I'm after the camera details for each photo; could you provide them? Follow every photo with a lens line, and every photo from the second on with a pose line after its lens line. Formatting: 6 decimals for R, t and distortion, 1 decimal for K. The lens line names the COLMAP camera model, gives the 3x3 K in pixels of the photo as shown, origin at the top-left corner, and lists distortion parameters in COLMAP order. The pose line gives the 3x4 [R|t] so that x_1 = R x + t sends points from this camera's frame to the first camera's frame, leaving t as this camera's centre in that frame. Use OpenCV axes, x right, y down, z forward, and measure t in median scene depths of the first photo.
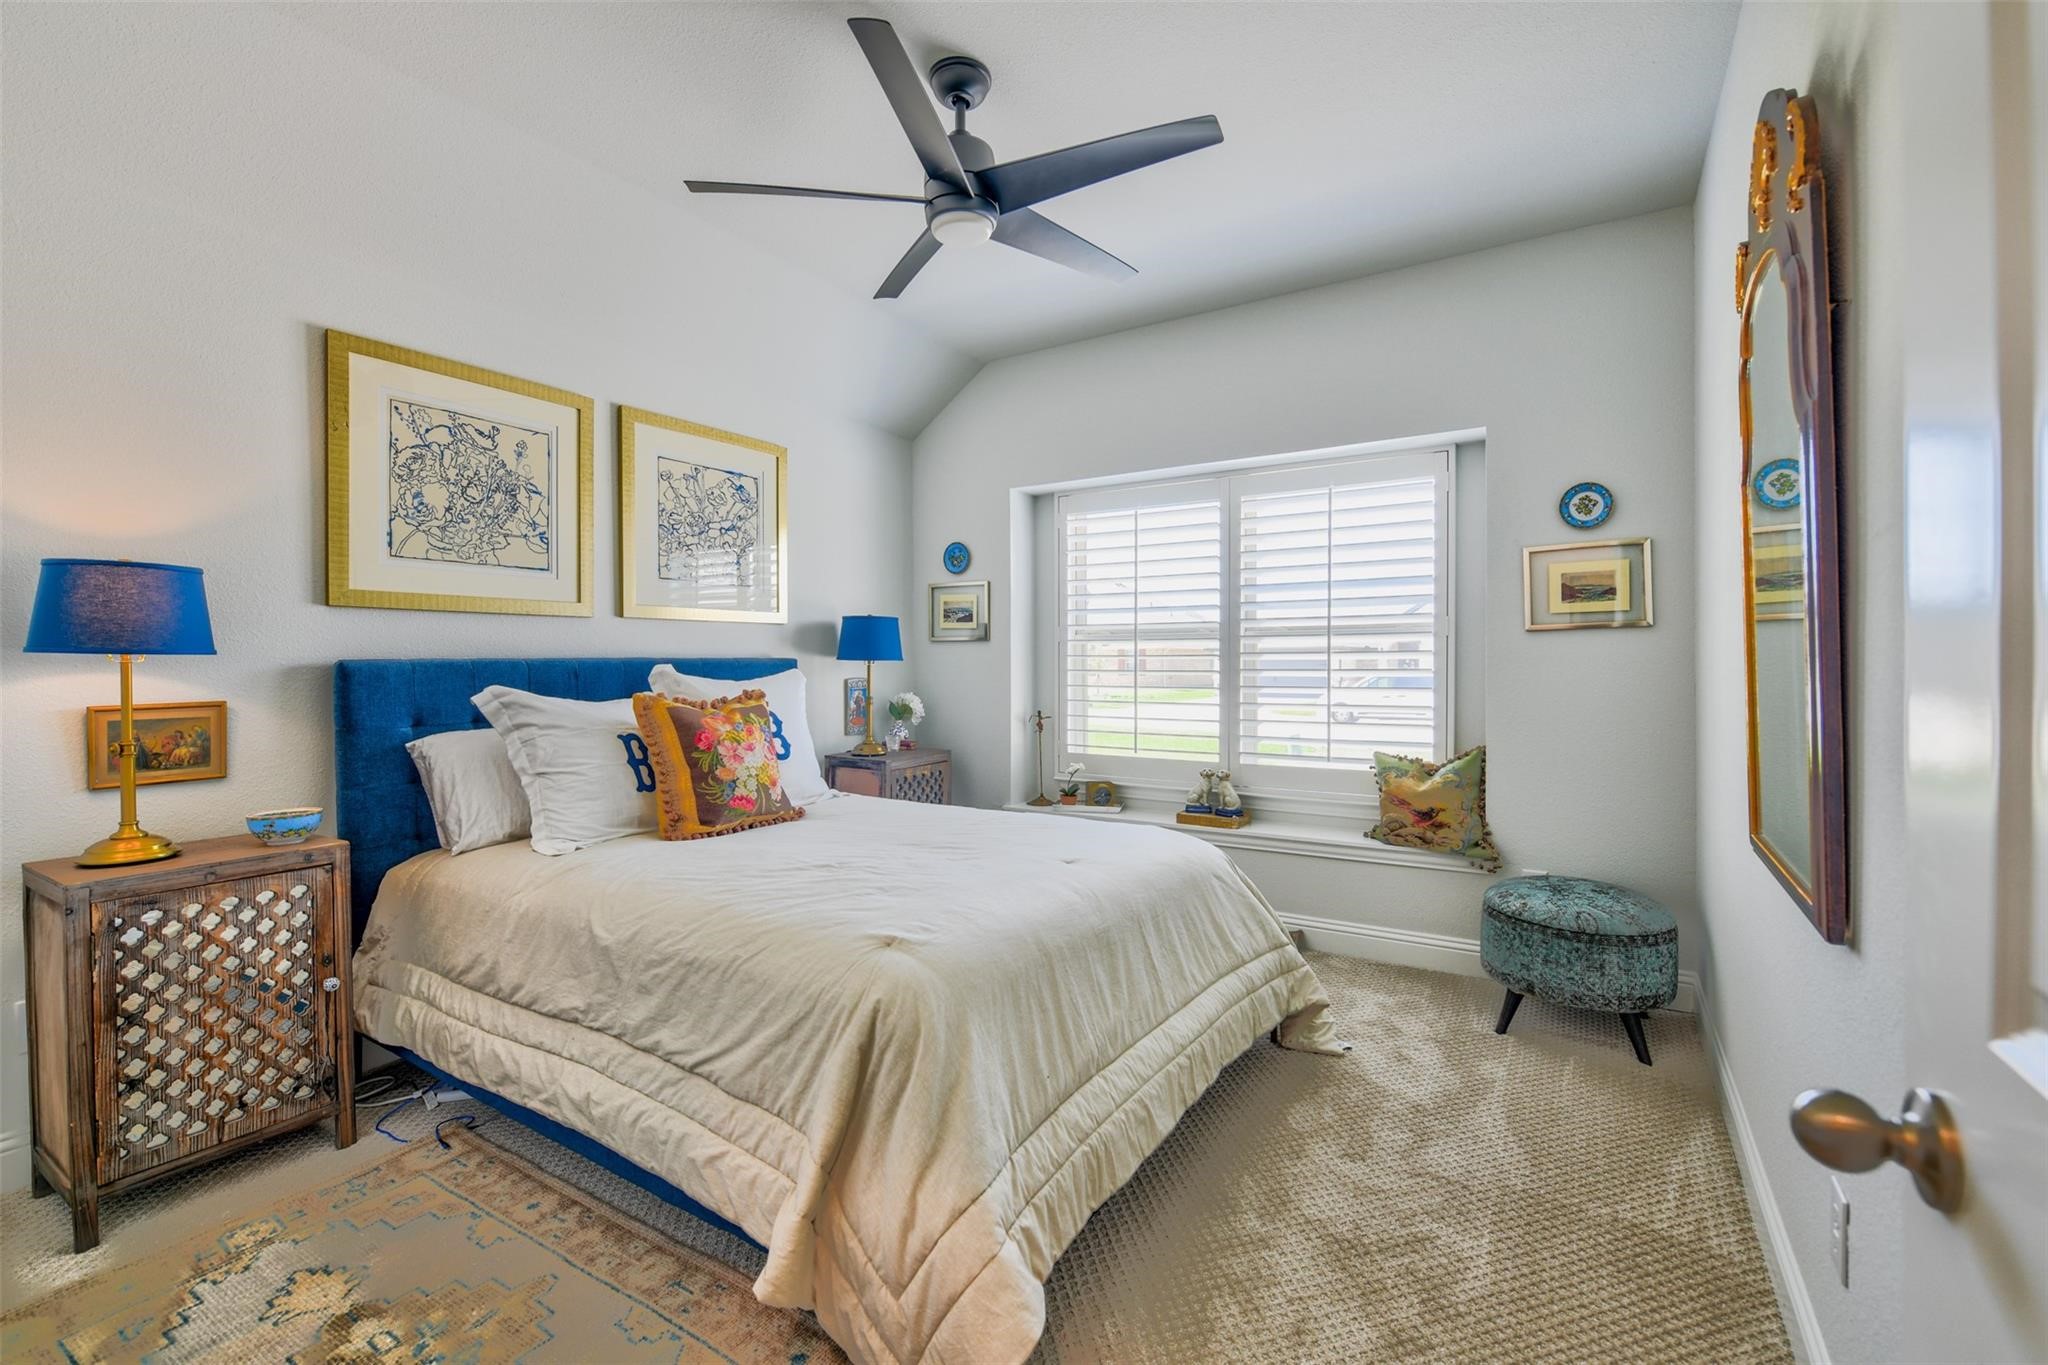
lens RADIAL K [[855.9, 0, 1027.2], [0, 855.9, 673.4], [0, 0, 1]] dist [-0.007627, 0.000499]
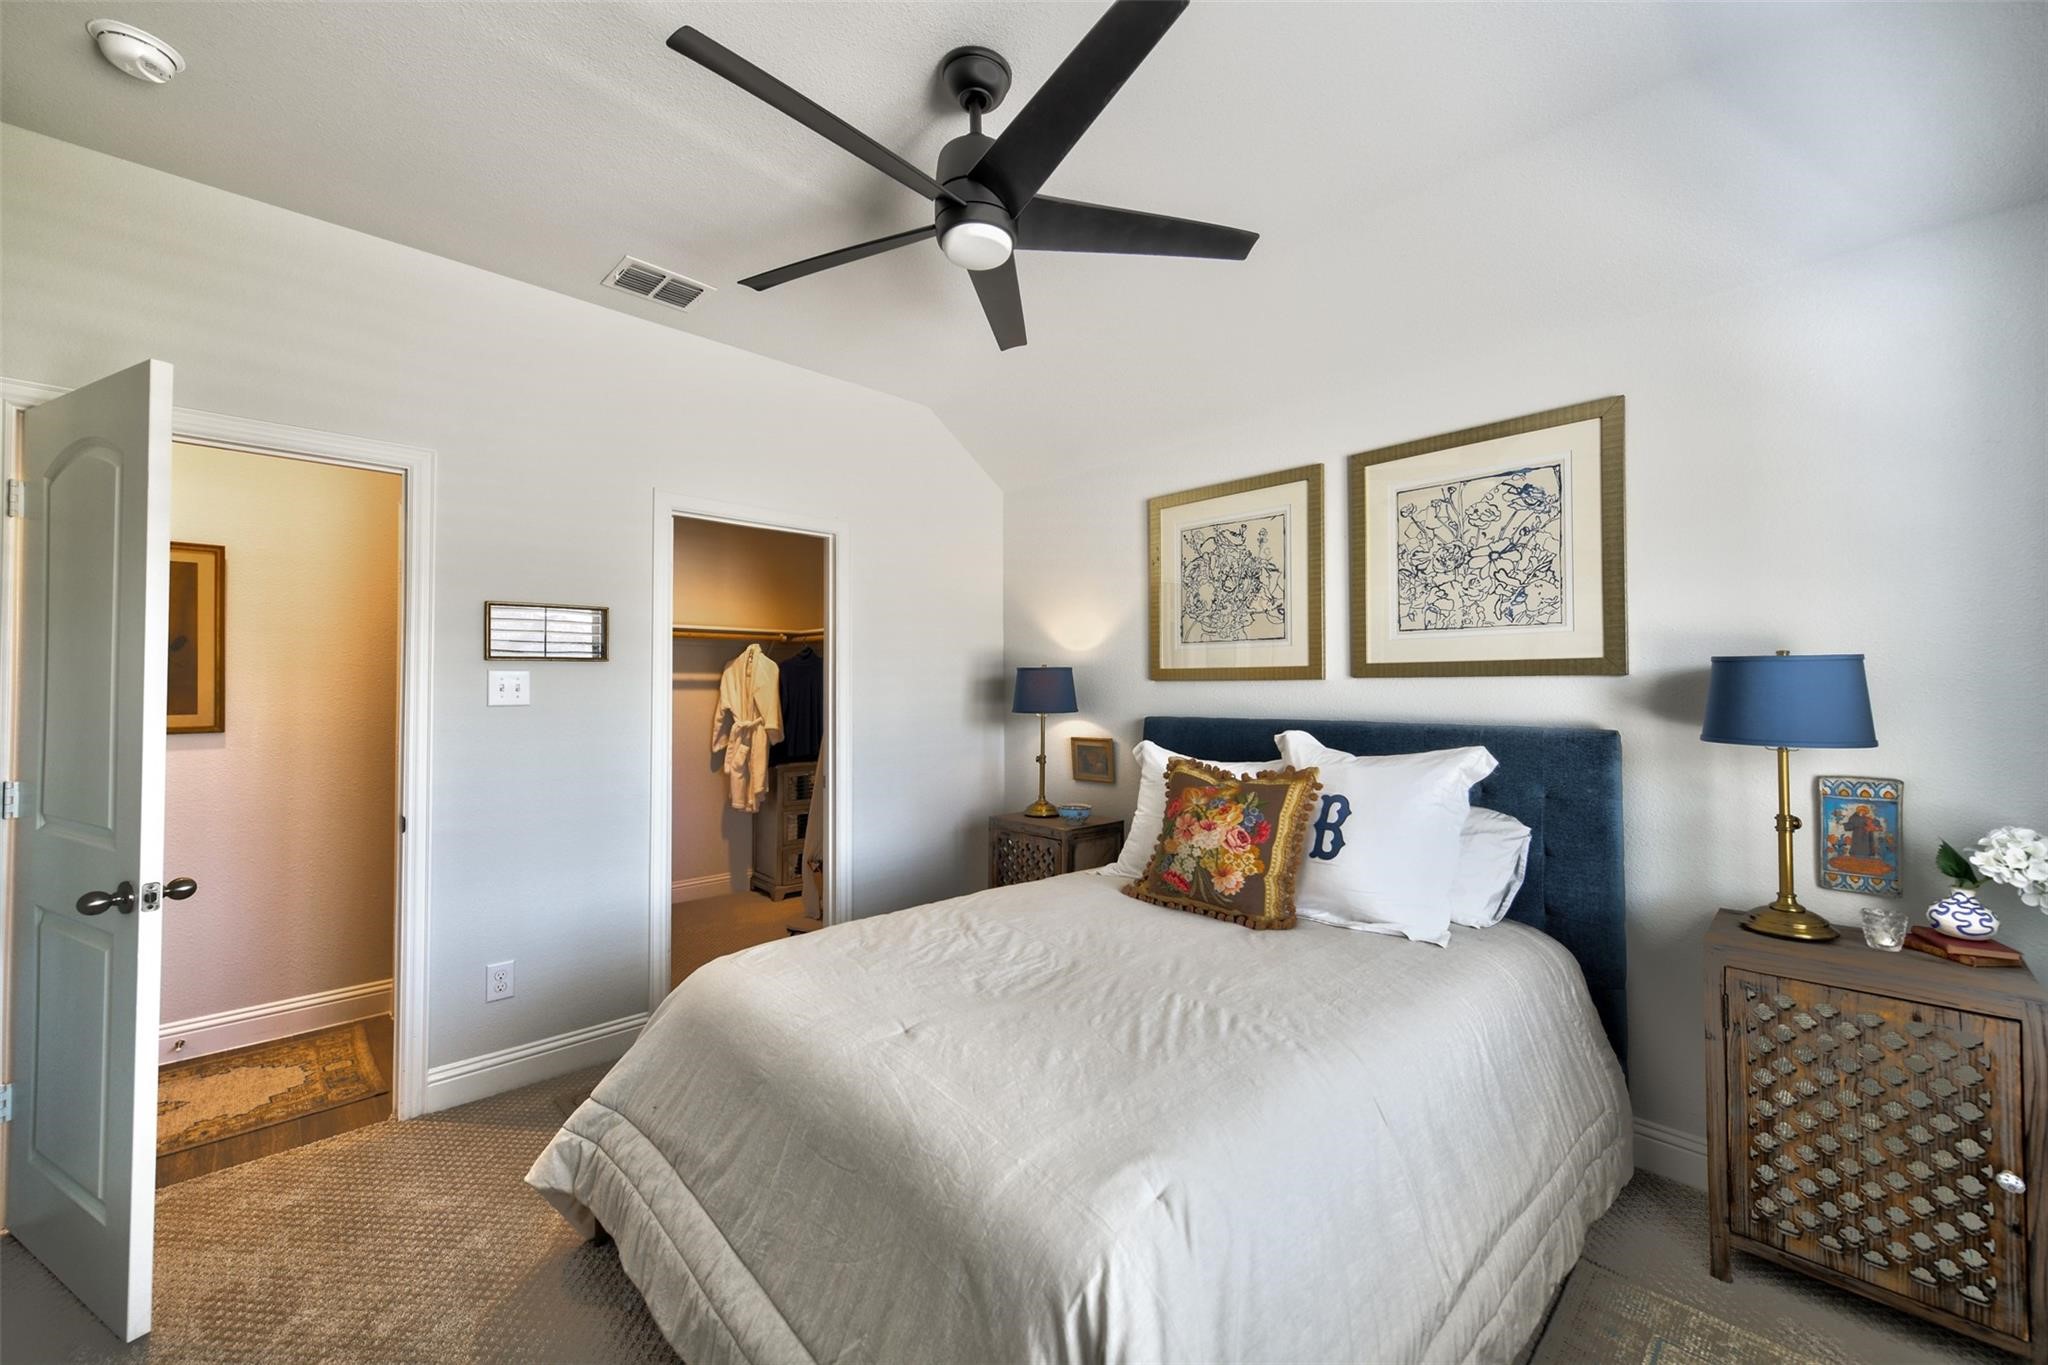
lens RADIAL K [[845.9, 0, 1034.0], [0, 845.9, 673.6], [0, 0, 1]] dist [0.001854, 0.000044]
pose [[-0.259505, -0.001872, -0.965740, 0.593261], [-0.003080, 0.999995, -0.001111, -0.076058], [0.965737, 0.002686, -0.259509, 1.010313]]
